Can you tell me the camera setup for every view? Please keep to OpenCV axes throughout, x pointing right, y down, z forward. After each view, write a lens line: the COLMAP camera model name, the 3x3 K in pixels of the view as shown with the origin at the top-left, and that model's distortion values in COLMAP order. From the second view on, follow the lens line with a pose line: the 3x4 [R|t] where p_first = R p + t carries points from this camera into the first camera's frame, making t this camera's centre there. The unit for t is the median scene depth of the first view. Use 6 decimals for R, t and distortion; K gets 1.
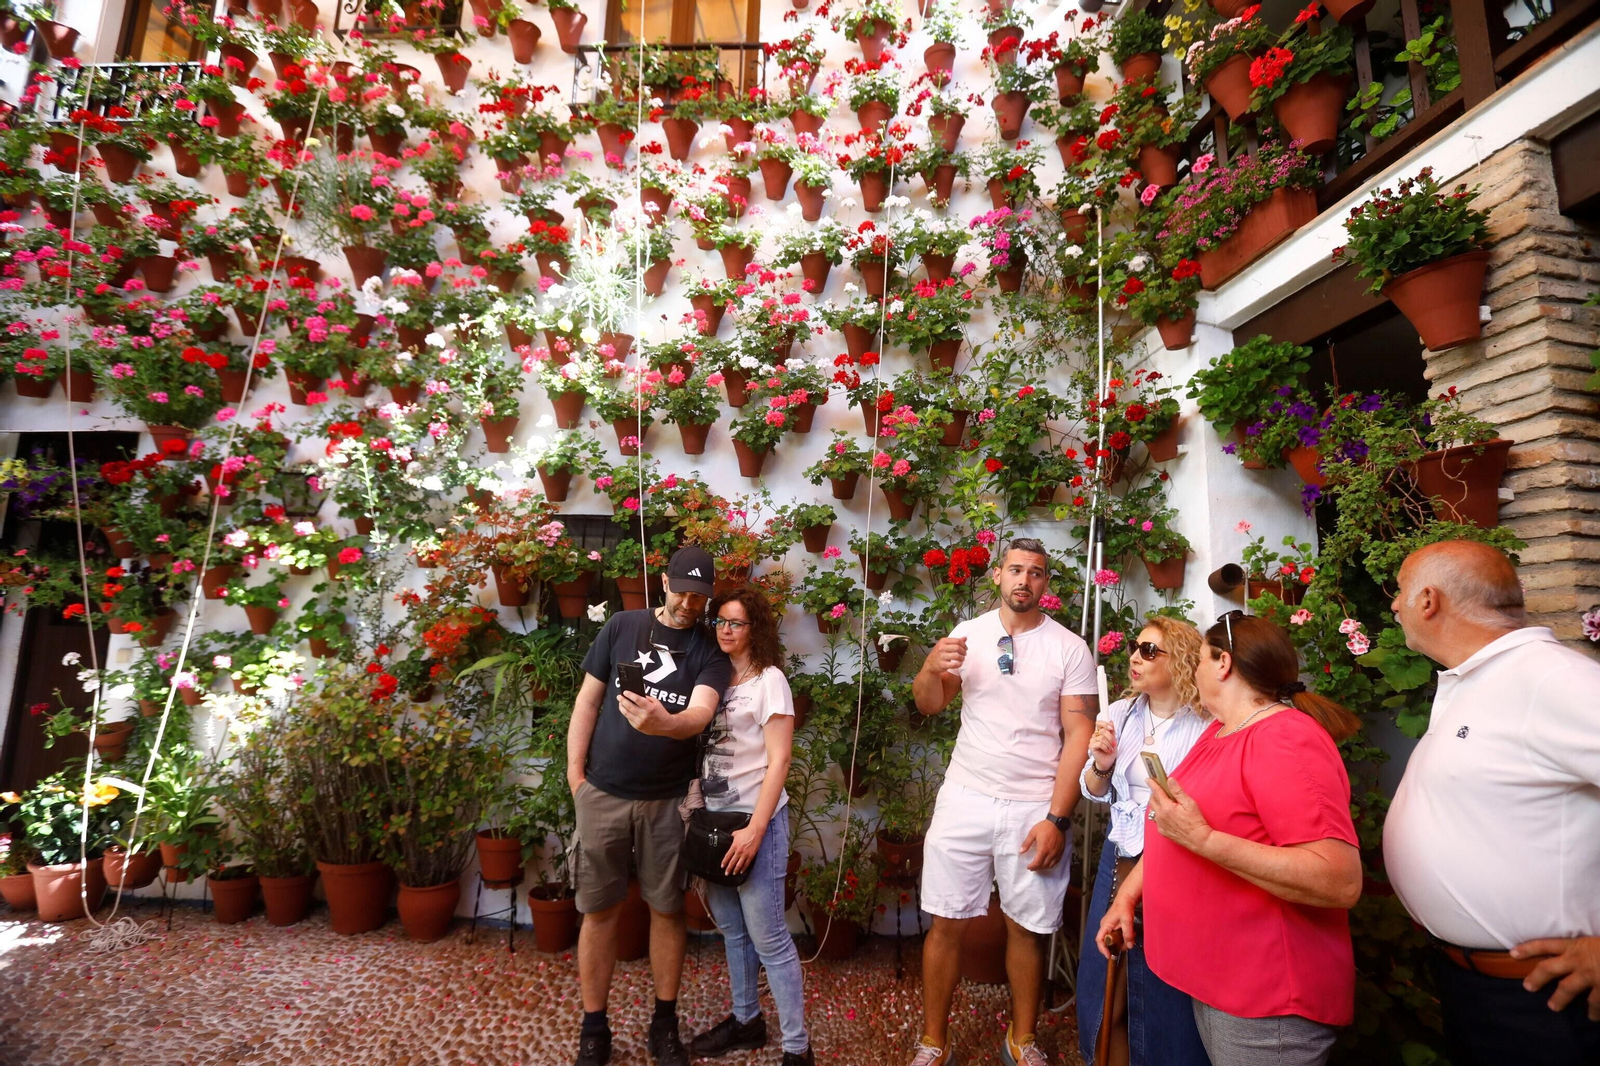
lens RADIAL K [[723.8, 0, 794.5], [0, 723.8, 535.0], [0, 0, 1]] dist [-0.052058, 0.019470]
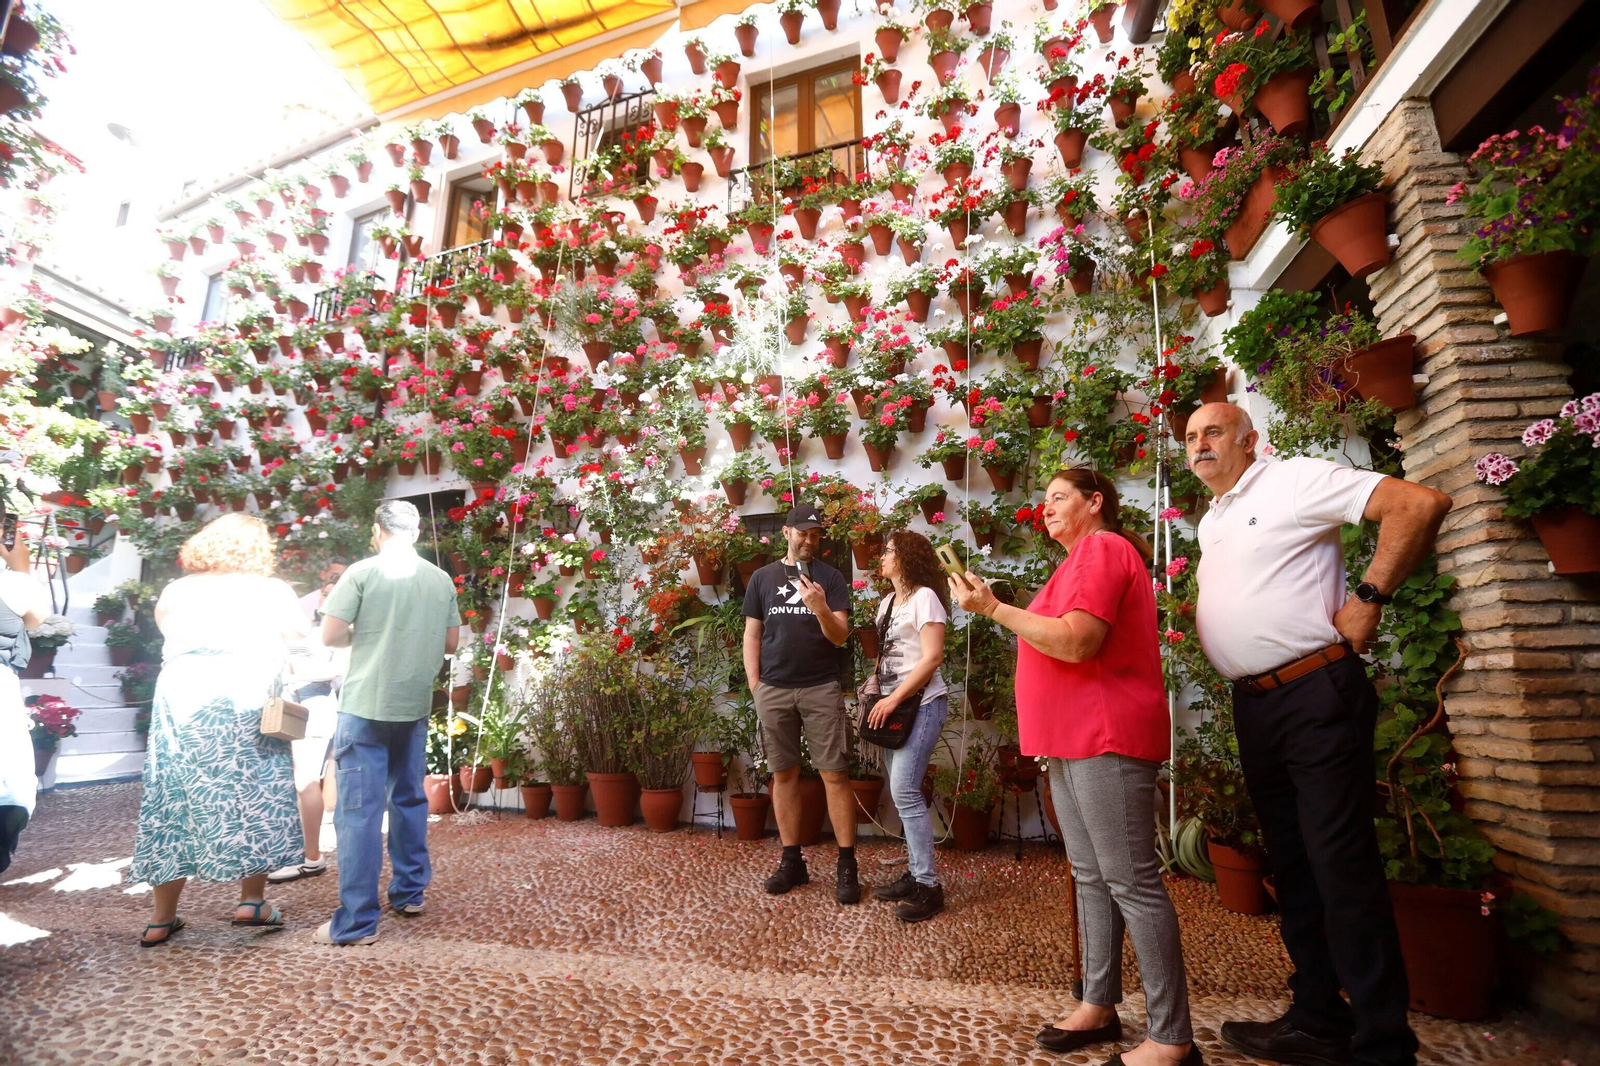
lens RADIAL K [[723.8, 0, 796.3], [0, 723.8, 531.1], [0, 0, 1]] dist [-0.052058, 0.019470]
pose [[0.955907, -0.091543, -0.279036, 0.152354], [0.071230, 0.994075, -0.082107, 0.123933], [0.284898, 0.058611, 0.956764, -0.257720]]
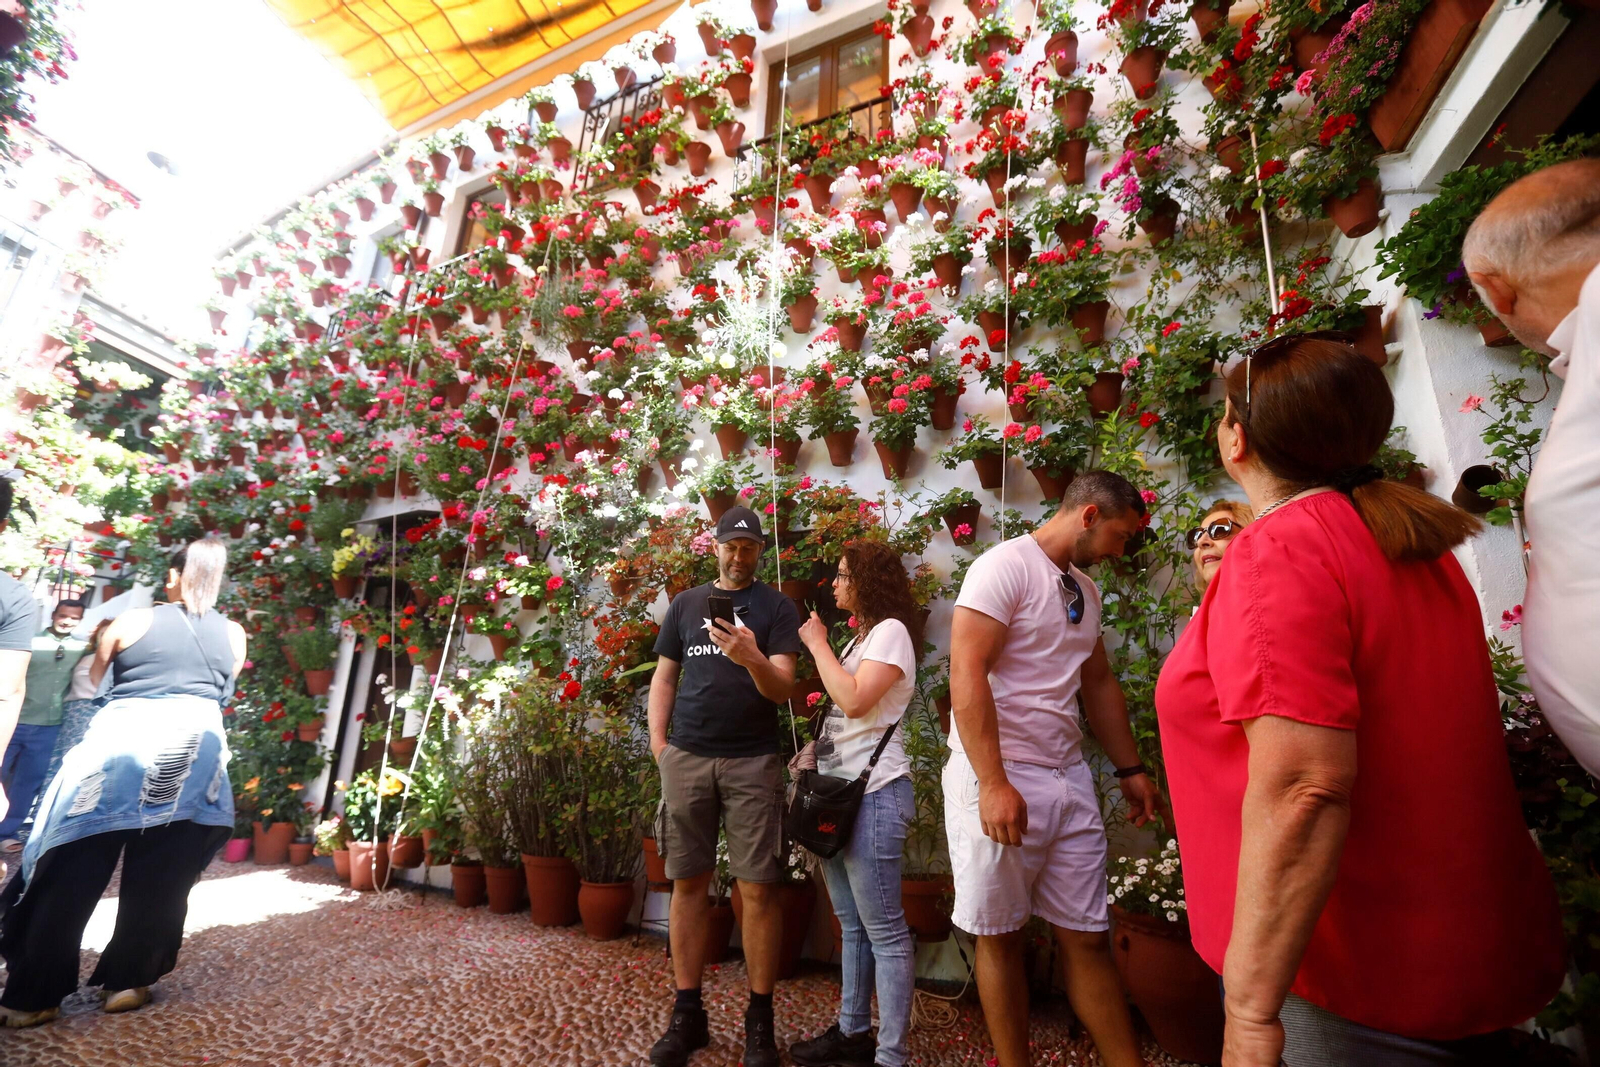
lens RADIAL K [[723.8, 0, 794.0], [0, 723.8, 532.7], [0, 0, 1]] dist [-0.052058, 0.019470]
pose [[0.918704, -0.104309, -0.380924, 0.191029], [0.040095, 0.984142, -0.172791, 0.164821], [0.392907, 0.143470, 0.908317, 0.067237]]
